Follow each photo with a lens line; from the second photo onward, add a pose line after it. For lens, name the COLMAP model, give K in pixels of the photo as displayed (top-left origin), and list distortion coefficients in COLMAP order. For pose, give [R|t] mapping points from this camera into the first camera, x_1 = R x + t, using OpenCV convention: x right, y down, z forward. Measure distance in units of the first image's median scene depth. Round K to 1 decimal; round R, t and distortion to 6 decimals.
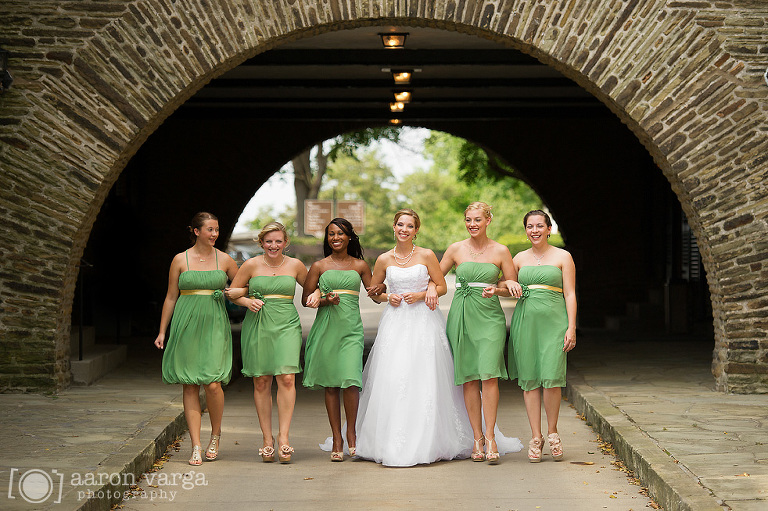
lens RADIAL K [[2670.6, 0, 384.0], [0, 2670.6, 255.5], [0, 0, 1]] dist [0.725069, 0.233640]
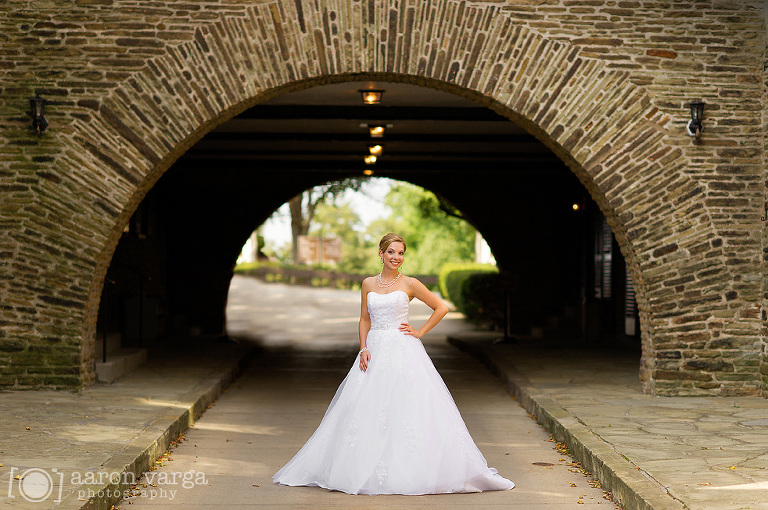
lens RADIAL K [[1901.3, 0, 435.2], [0, 1901.3, 255.5], [0, 0, 1]] dist [-0.011617, 0.069667]
pose [[0.999048, 0.009898, 0.042491, -0.003791], [-0.009369, 0.999876, -0.012638, 0.001219], [-0.042611, 0.012228, 0.999017, 0.171989]]
